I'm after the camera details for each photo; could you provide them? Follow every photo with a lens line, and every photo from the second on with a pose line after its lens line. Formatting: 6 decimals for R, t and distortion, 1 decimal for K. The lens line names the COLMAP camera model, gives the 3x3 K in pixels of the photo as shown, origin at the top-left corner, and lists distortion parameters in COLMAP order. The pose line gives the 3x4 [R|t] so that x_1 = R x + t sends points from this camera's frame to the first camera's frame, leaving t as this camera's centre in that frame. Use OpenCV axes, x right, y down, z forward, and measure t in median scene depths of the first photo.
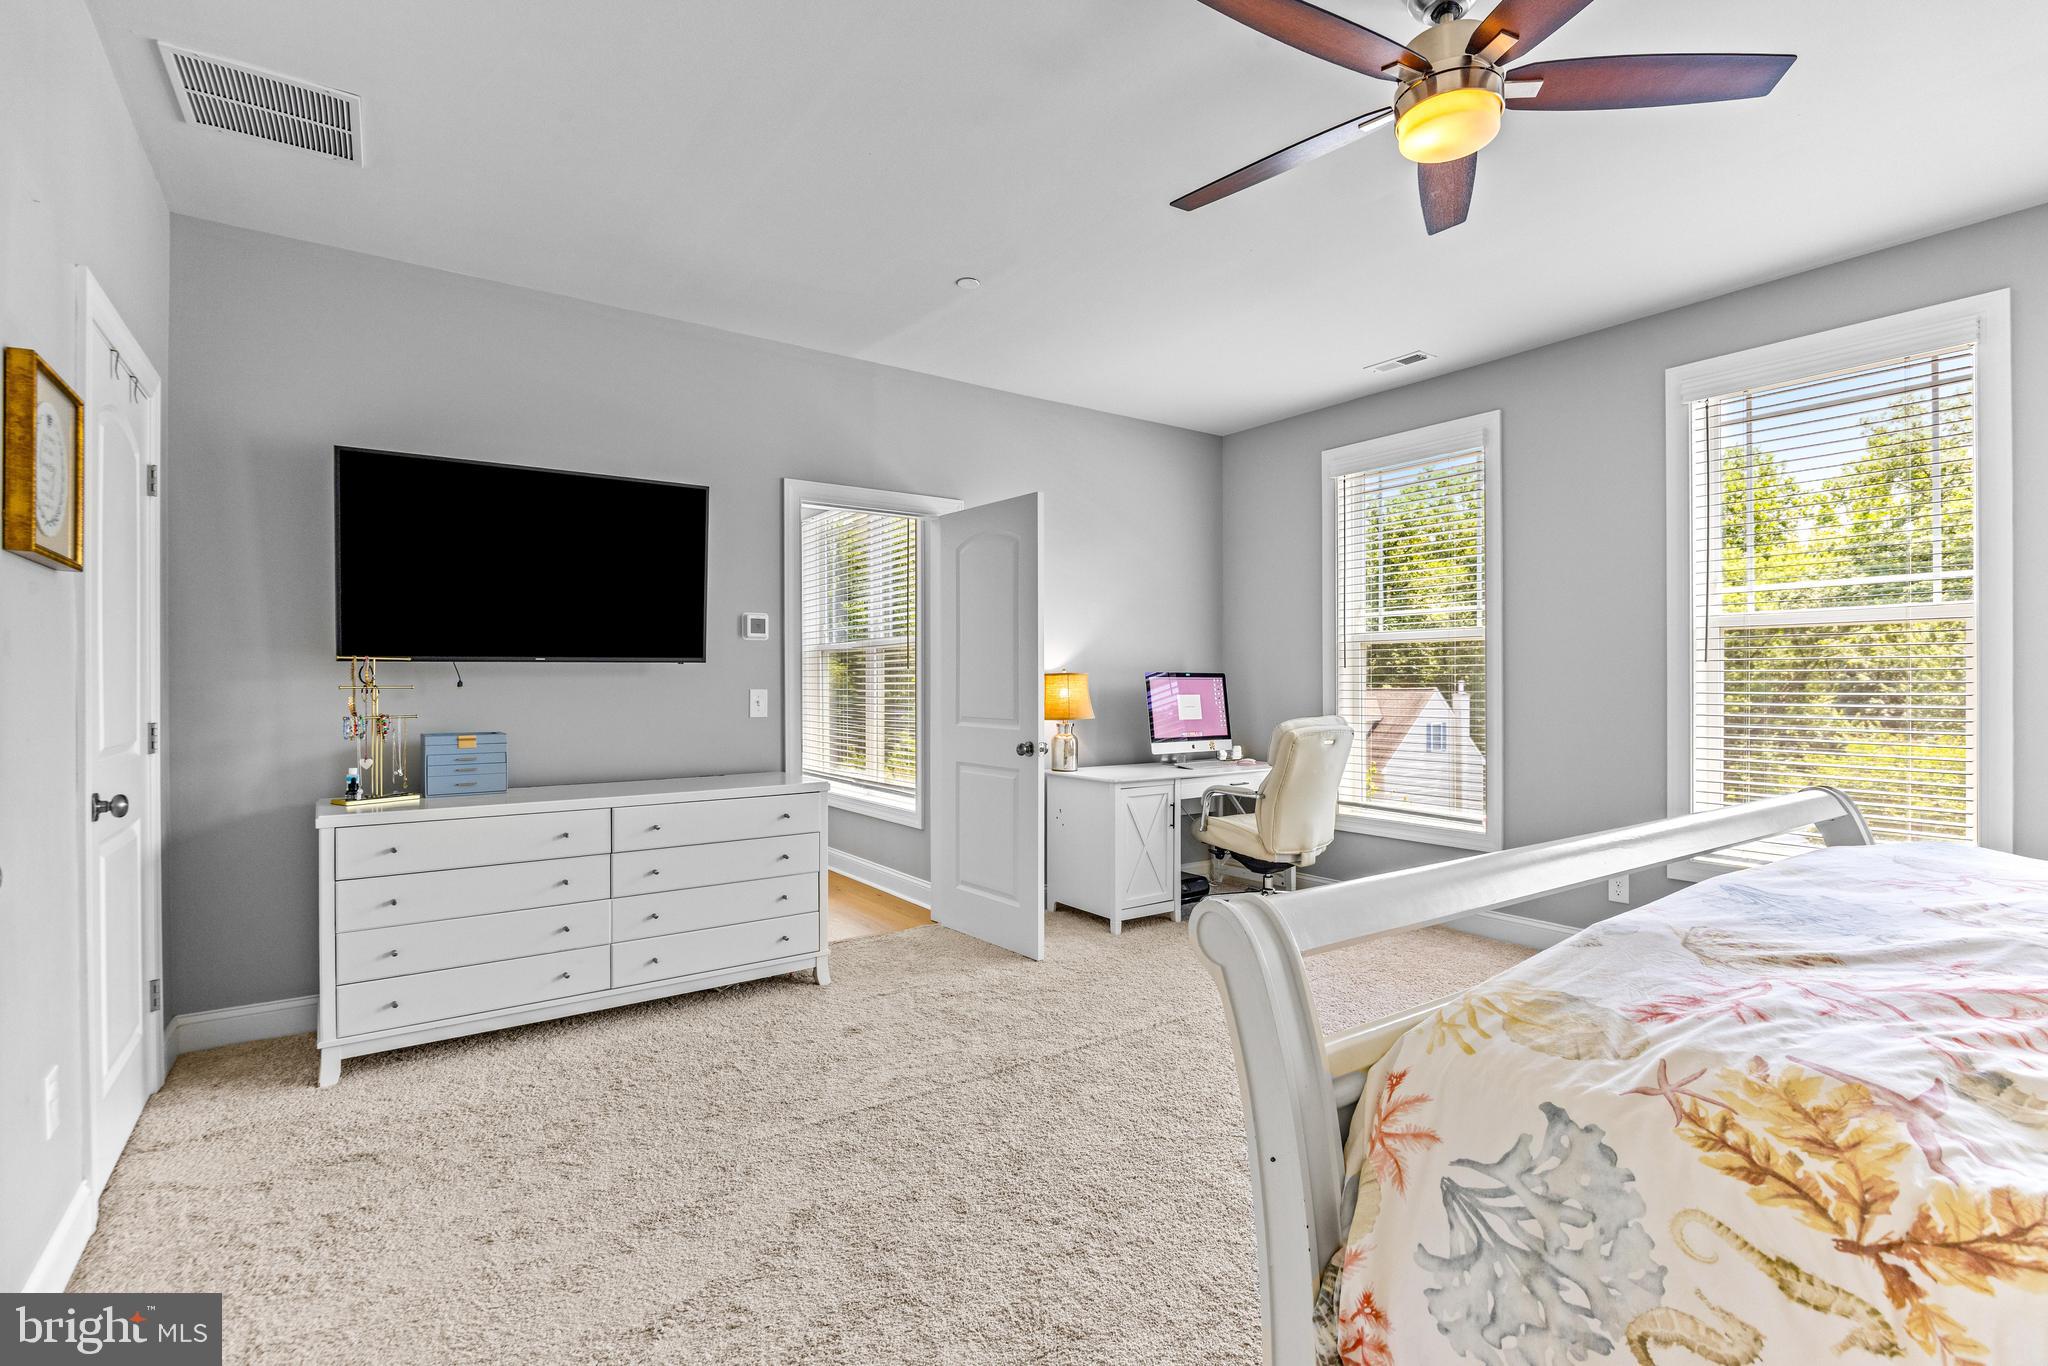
lens RADIAL K [[969.7, 0, 1024.0], [0, 969.7, 683.0], [0, 0, 1]] dist [0.001646, 0.000120]
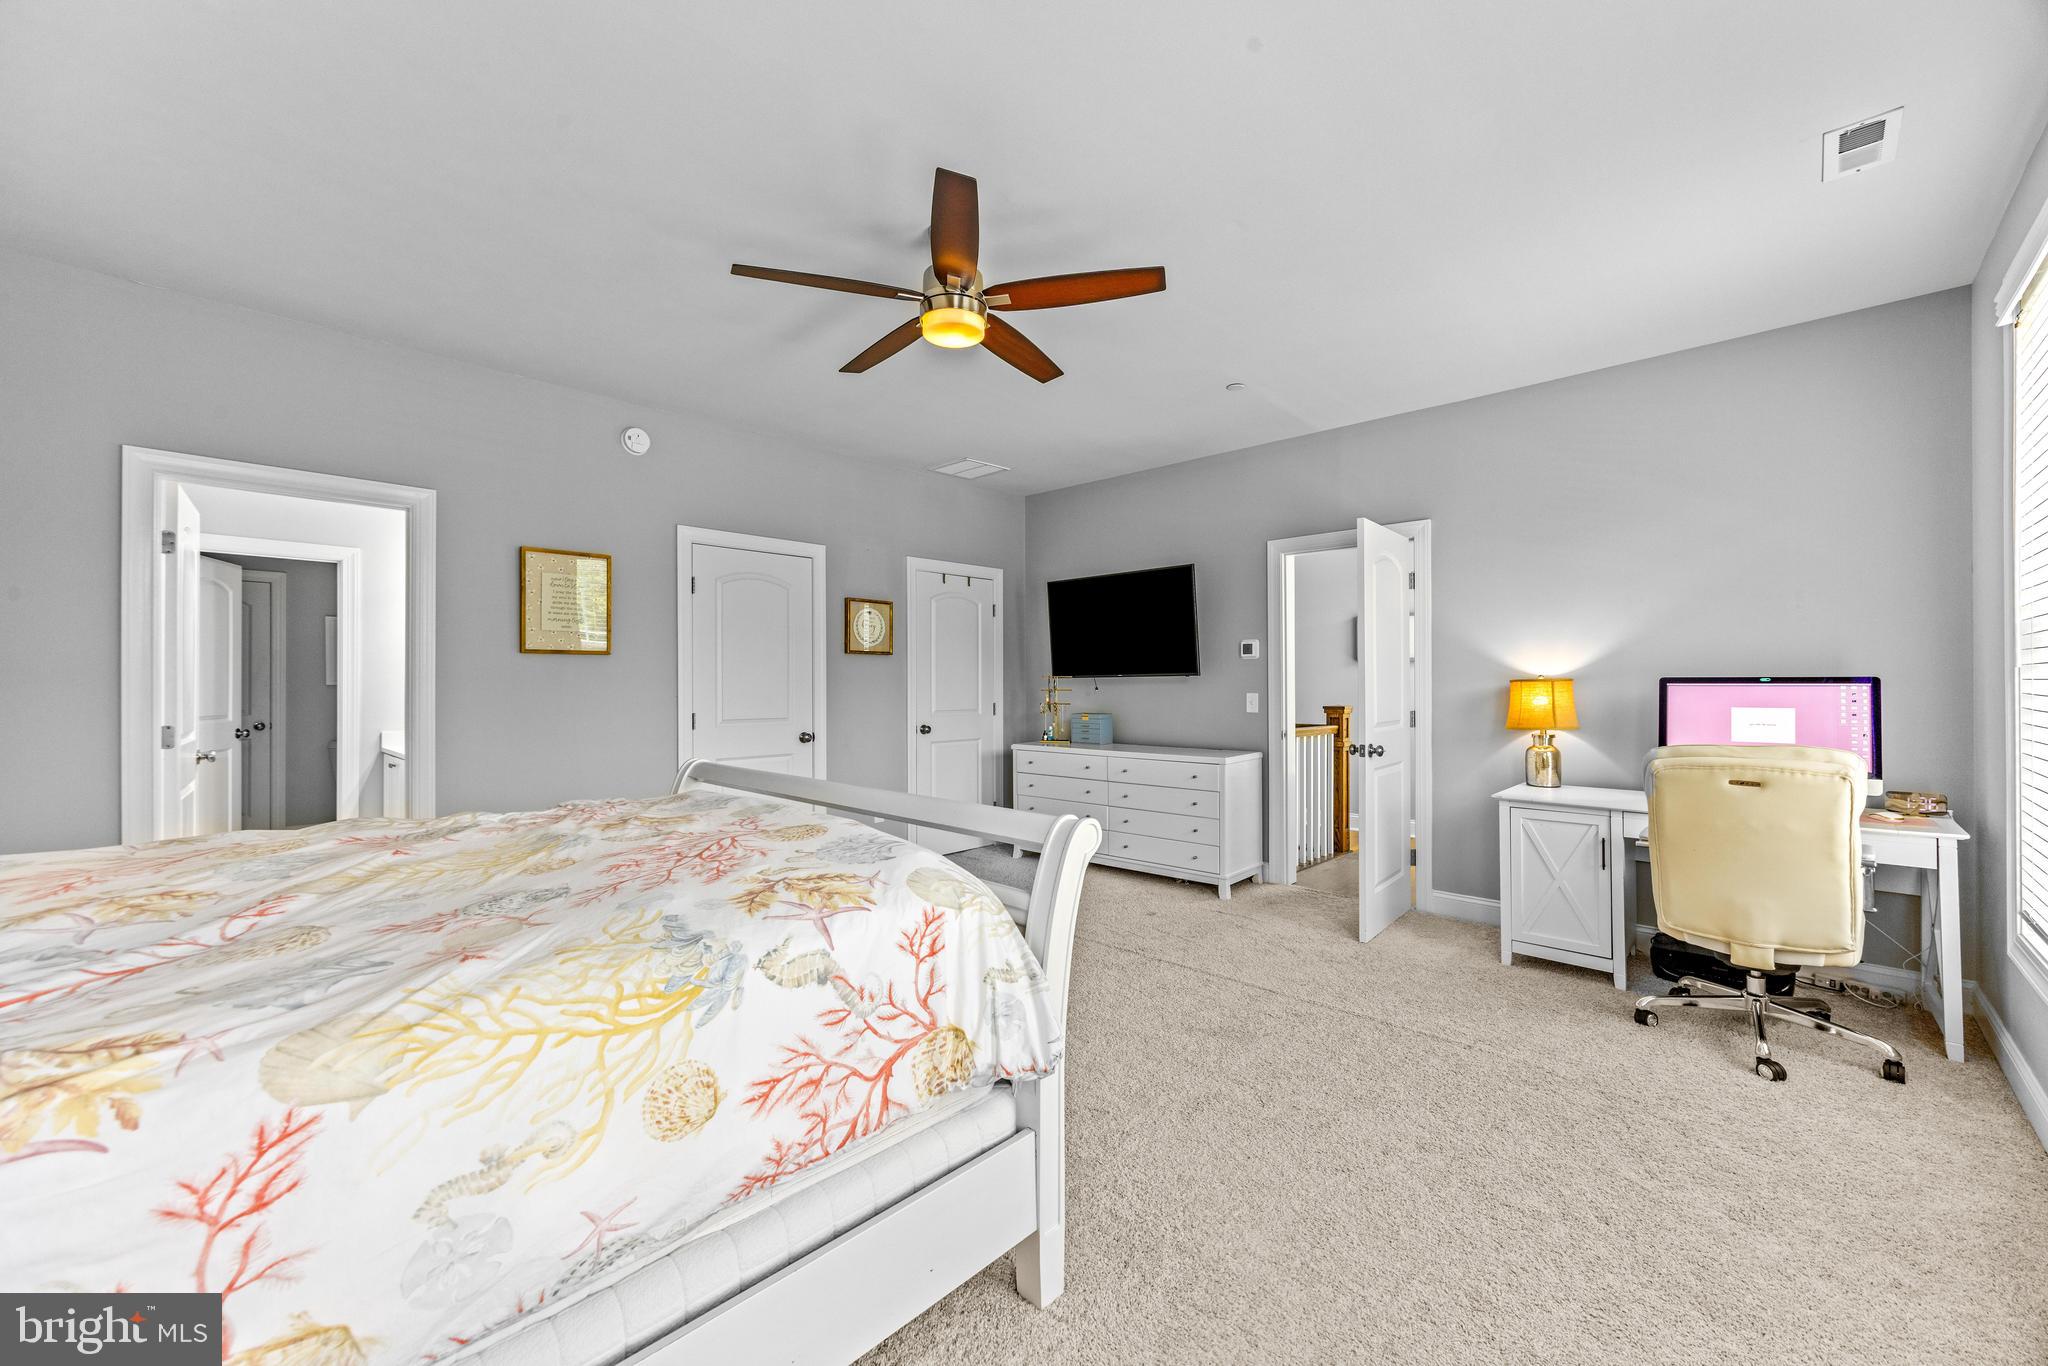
lens RADIAL K [[776.0, 0, 1022.6], [0, 776.0, 691.8], [0, 0, 1]] dist [-0.000832, -0.000113]
pose [[0.196666, 0.018034, -0.980305, 0.819701], [0.010655, 0.999732, 0.020529, -0.022998], [0.980413, -0.014483, 0.196421, 0.456952]]
